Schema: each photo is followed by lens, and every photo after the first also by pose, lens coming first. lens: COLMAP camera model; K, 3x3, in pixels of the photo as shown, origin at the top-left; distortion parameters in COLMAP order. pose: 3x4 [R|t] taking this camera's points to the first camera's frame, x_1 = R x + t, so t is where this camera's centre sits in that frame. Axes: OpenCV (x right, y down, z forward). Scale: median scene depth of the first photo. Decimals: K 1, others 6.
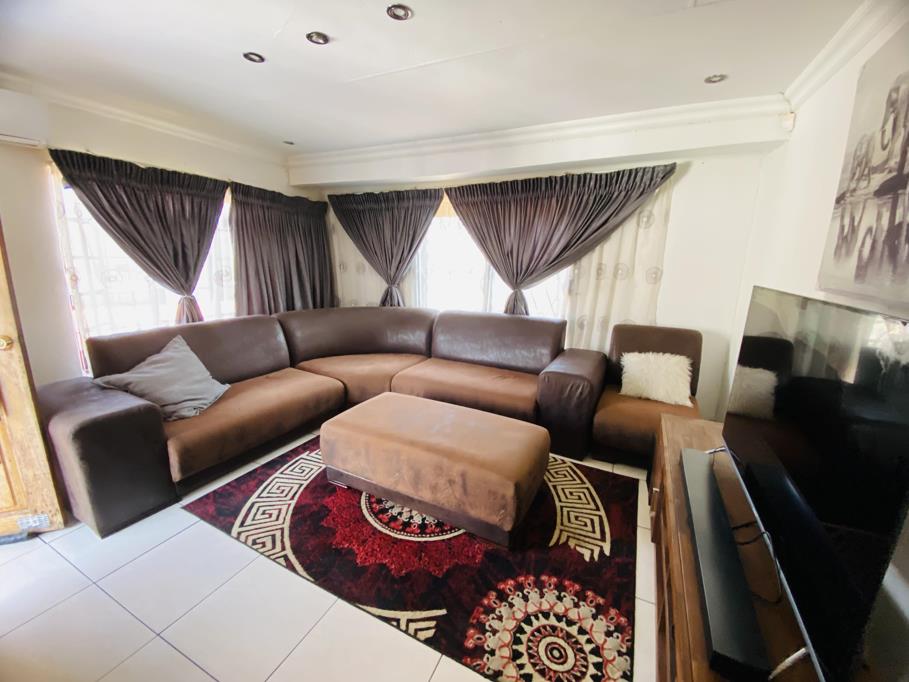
lens RADIAL K [[378.9, 0, 442.6], [0, 378.9, 339.0], [0, 0, 1]] dist [0.000343, -0.003680]
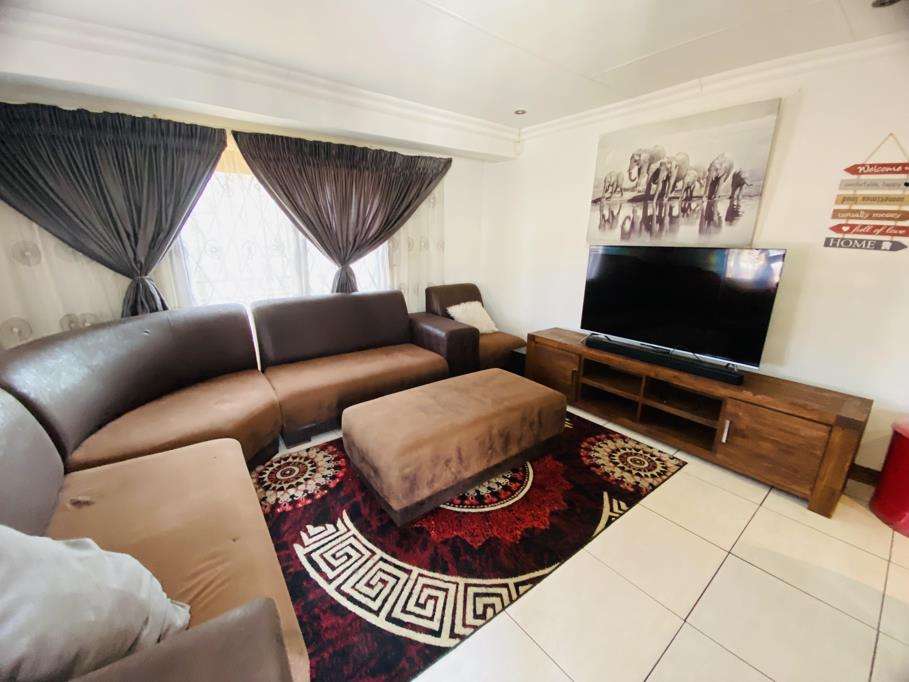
lens RADIAL K [[378.9, 0, 454.0], [0, 378.9, 342.8], [0, 0, 1]] dist [0.000343, -0.003680]
pose [[0.416701, -0.254193, 0.872781, -0.782993], [0.194049, 0.962852, 0.187779, -0.099936], [-0.888091, 0.091114, 0.450548, 0.502114]]
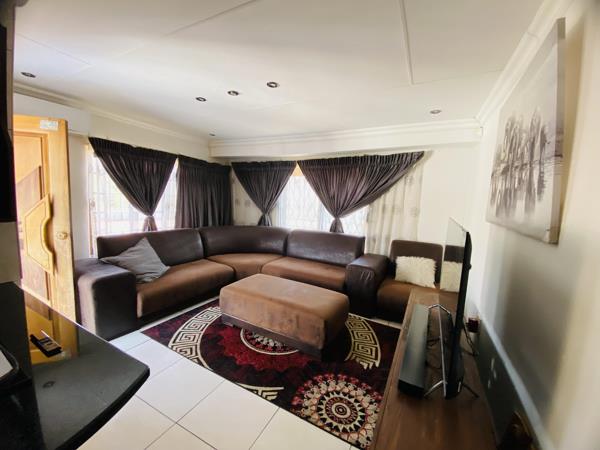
lens RADIAL K [[250.1, 0, 291.9], [0, 250.1, 220.2], [0, 0, 1]] dist [0.000343, -0.003680]
pose [[0.999048, 0.030046, -0.031630, 0.039226], [-0.033748, 0.991721, -0.123894, 0.037102], [0.027645, 0.124843, 0.991791, -0.186188]]
